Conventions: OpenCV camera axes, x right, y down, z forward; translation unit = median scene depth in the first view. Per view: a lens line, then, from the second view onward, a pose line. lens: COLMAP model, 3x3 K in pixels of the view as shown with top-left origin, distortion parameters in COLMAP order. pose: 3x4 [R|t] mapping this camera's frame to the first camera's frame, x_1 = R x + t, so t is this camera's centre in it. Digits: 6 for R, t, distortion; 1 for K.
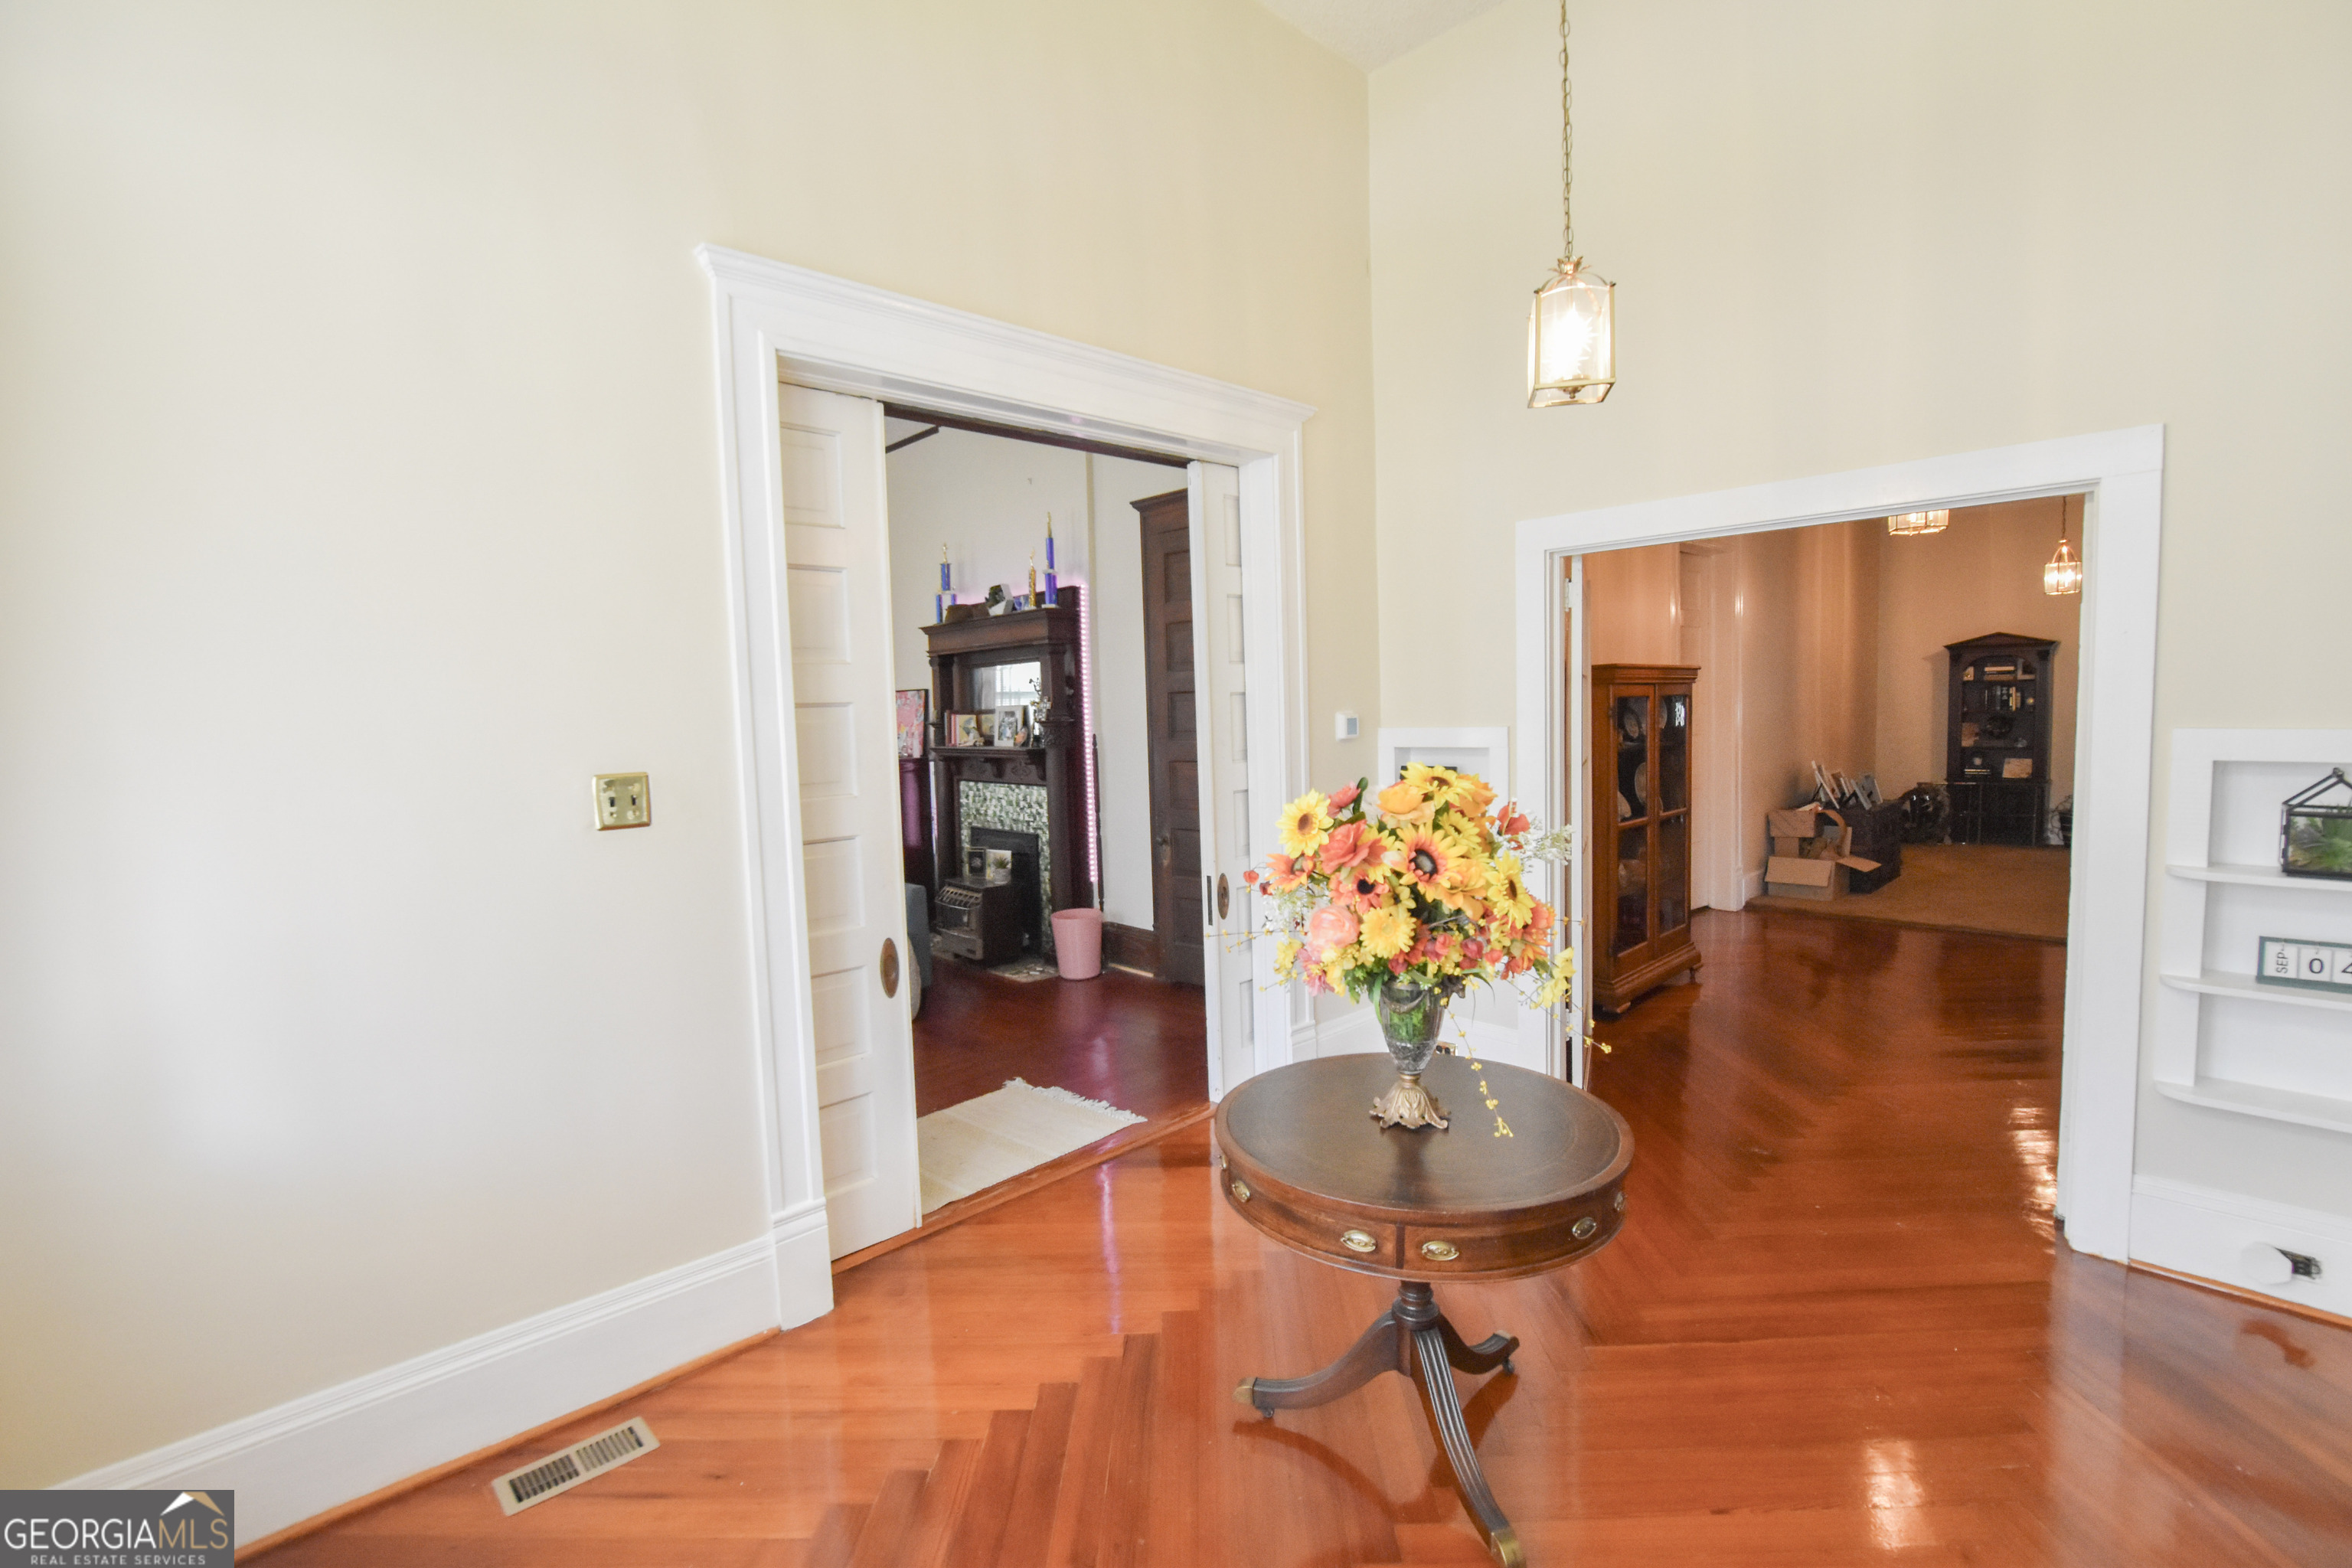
lens RADIAL K [[1047.0, 0, 1179.3], [0, 1047.0, 784.9], [0, 0, 1]] dist [-0.035028, 0.006779]
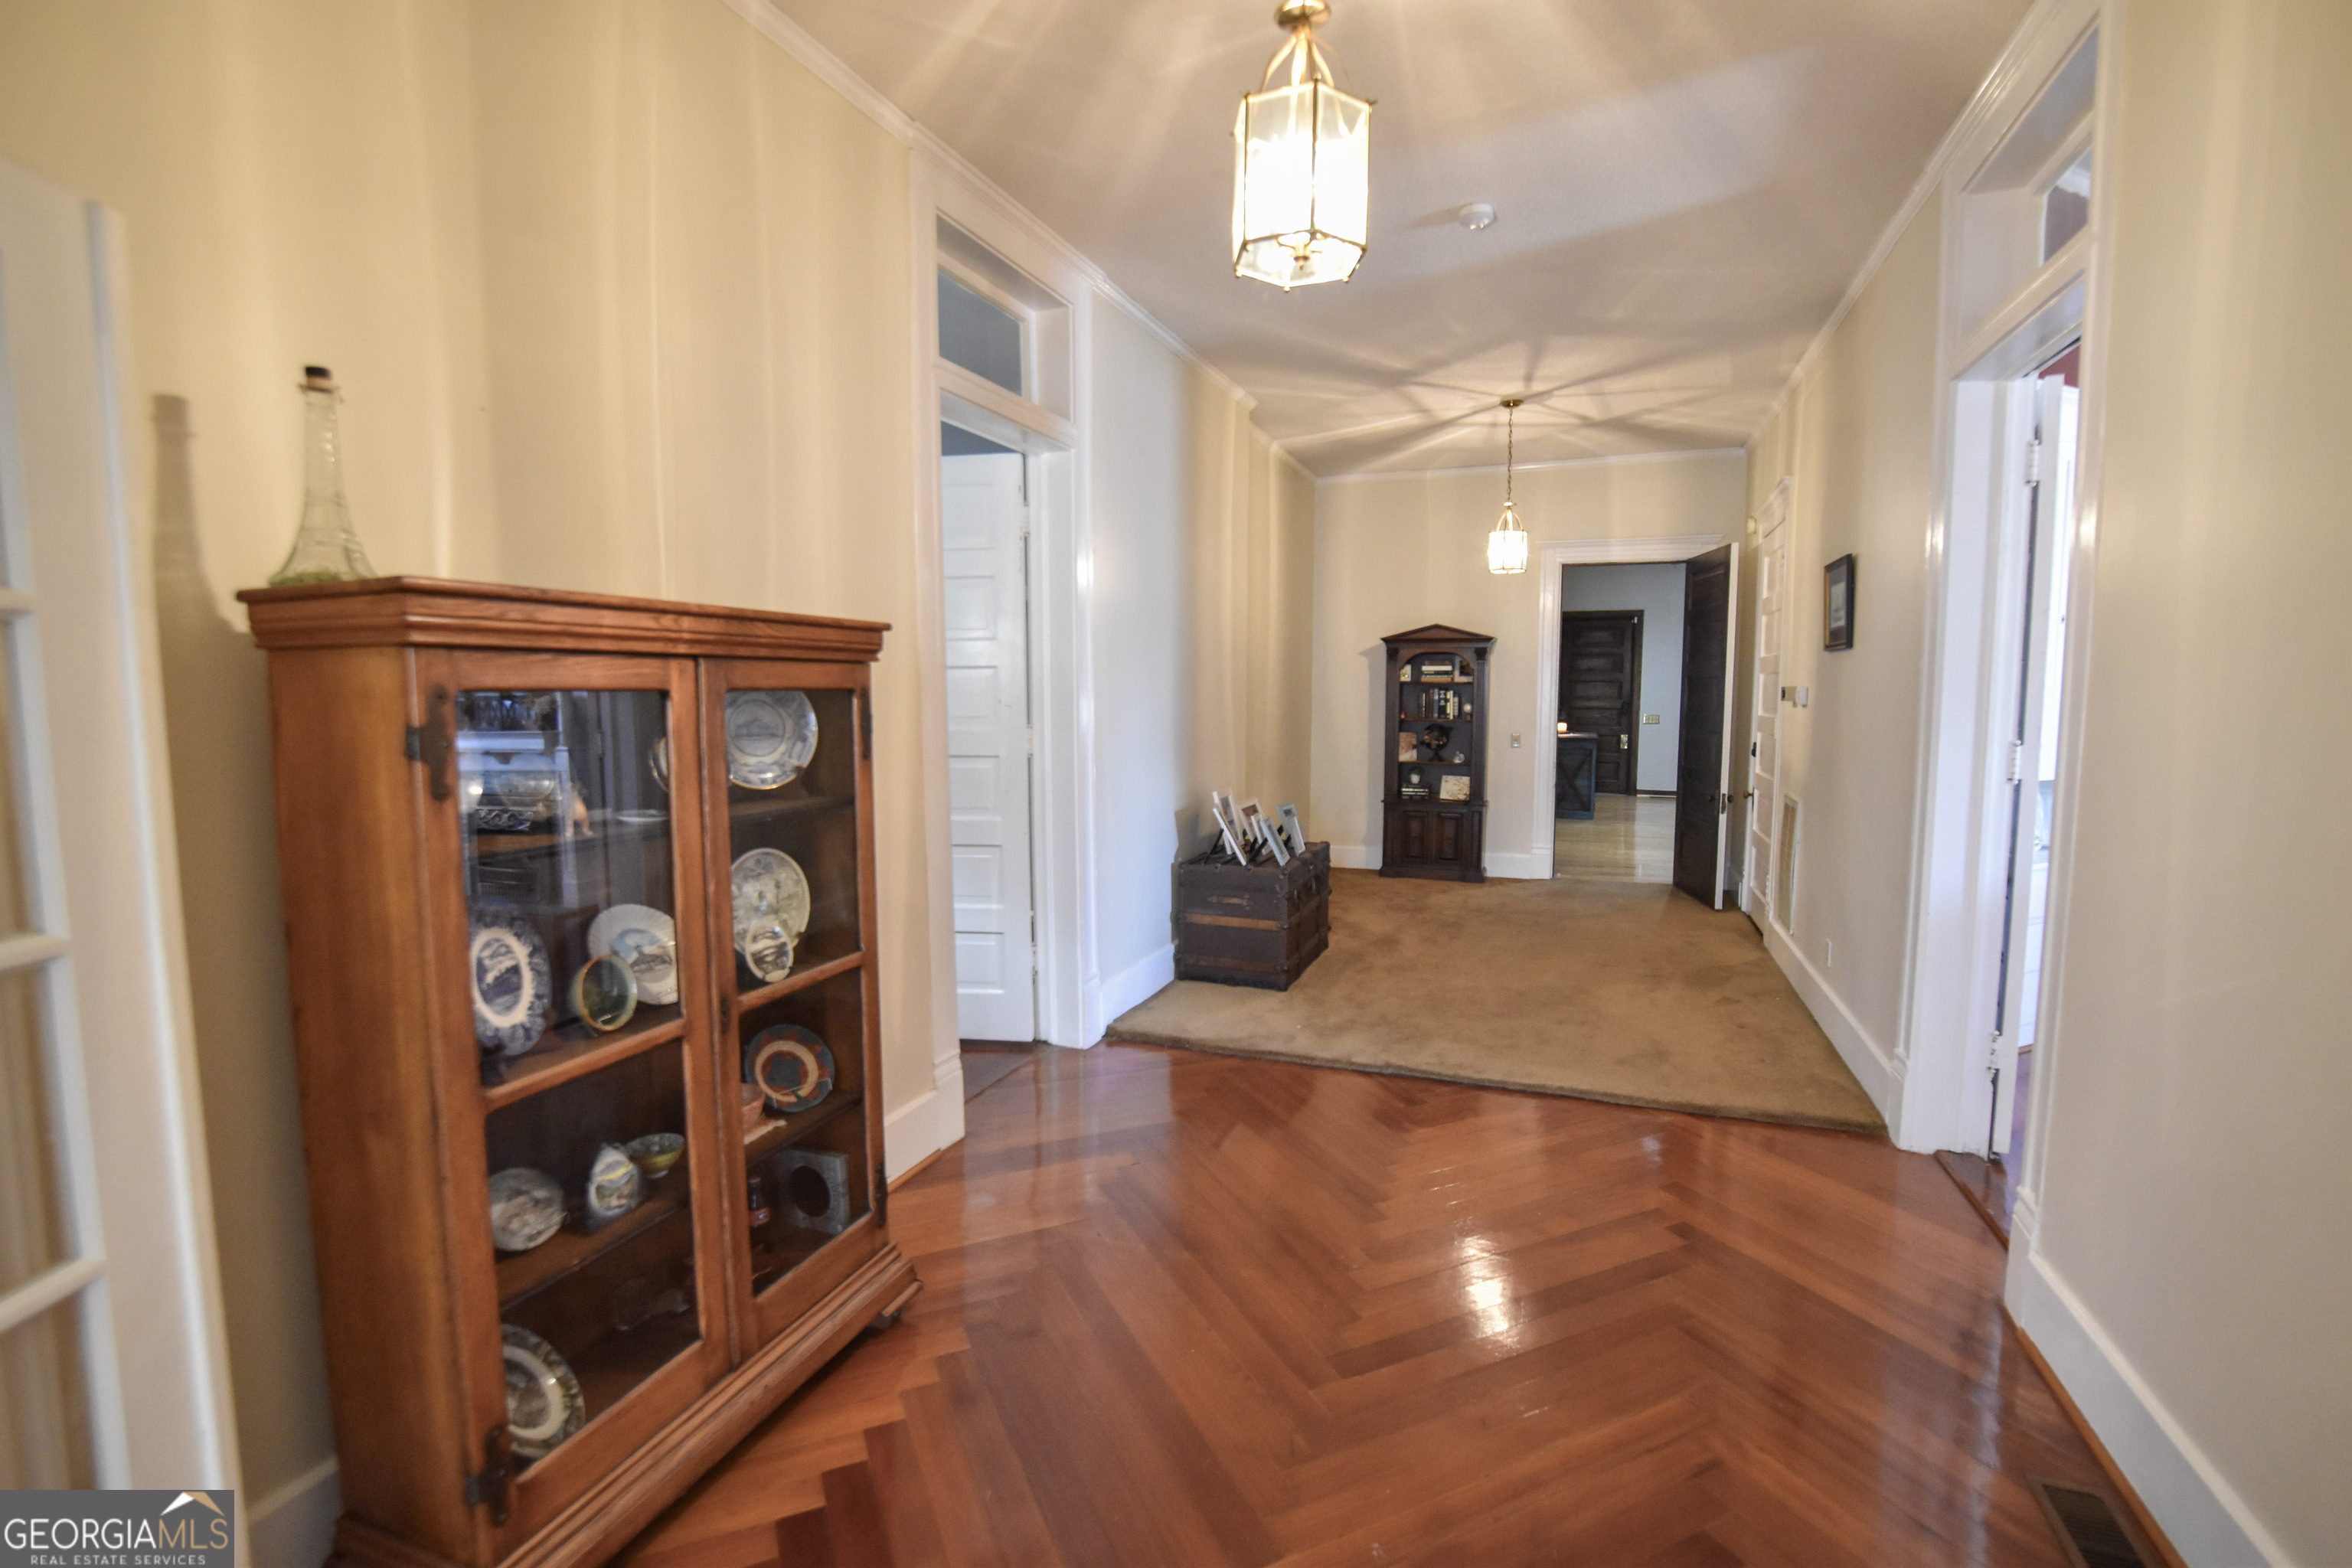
lens RADIAL K [[1047.0, 0, 1176.1], [0, 1047.0, 780.9], [0, 0, 1]] dist [-0.035028, 0.006779]
pose [[0.904496, -0.008722, 0.426392, 0.242660], [0.006127, 0.999953, 0.007458, -0.028970], [-0.426437, -0.004133, 0.904508, 0.319138]]
